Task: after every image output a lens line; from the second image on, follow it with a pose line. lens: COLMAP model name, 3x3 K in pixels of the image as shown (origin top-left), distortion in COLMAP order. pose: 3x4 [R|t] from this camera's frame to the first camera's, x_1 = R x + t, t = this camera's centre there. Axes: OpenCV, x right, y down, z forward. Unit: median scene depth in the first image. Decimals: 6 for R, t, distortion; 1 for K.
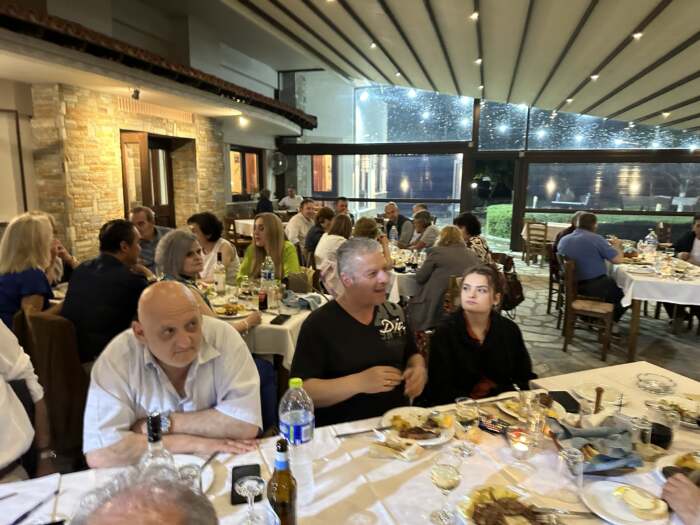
lens RADIAL K [[492.2, 0, 355.6], [0, 492.2, 264.0], [0, 0, 1]] dist [0.049217, -0.062794]
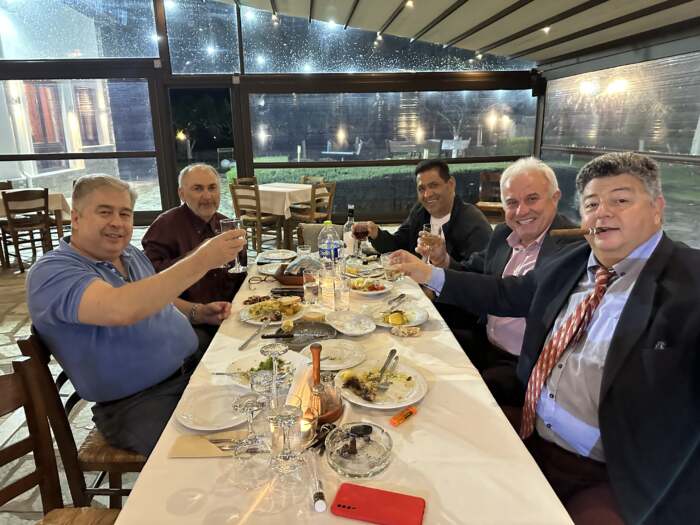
lens RADIAL K [[492.2, 0, 350.1], [0, 492.2, 263.9], [0, 0, 1]] dist [0.049217, -0.062794]
pose [[0.938383, -0.112091, 0.326916, 0.307050], [0.081965, 0.991135, 0.104560, -0.044892], [-0.335738, -0.071322, 0.939251, 0.408439]]
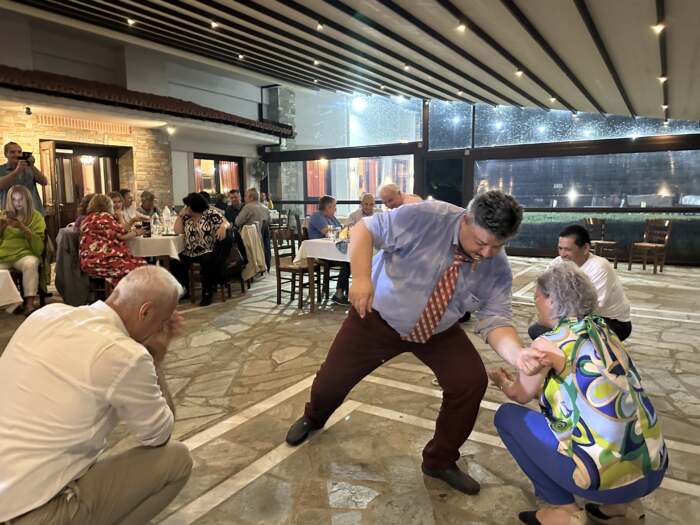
lens RADIAL K [[517.0, 0, 358.0], [0, 517.0, 260.6], [0, 0, 1]] dist [0.021700, -0.039849]
pose [[0.960570, 0.017796, -0.277470, 0.544106], [-0.032513, 0.998292, -0.048532, 0.061007], [0.276132, 0.055640, 0.959508, -0.024580]]
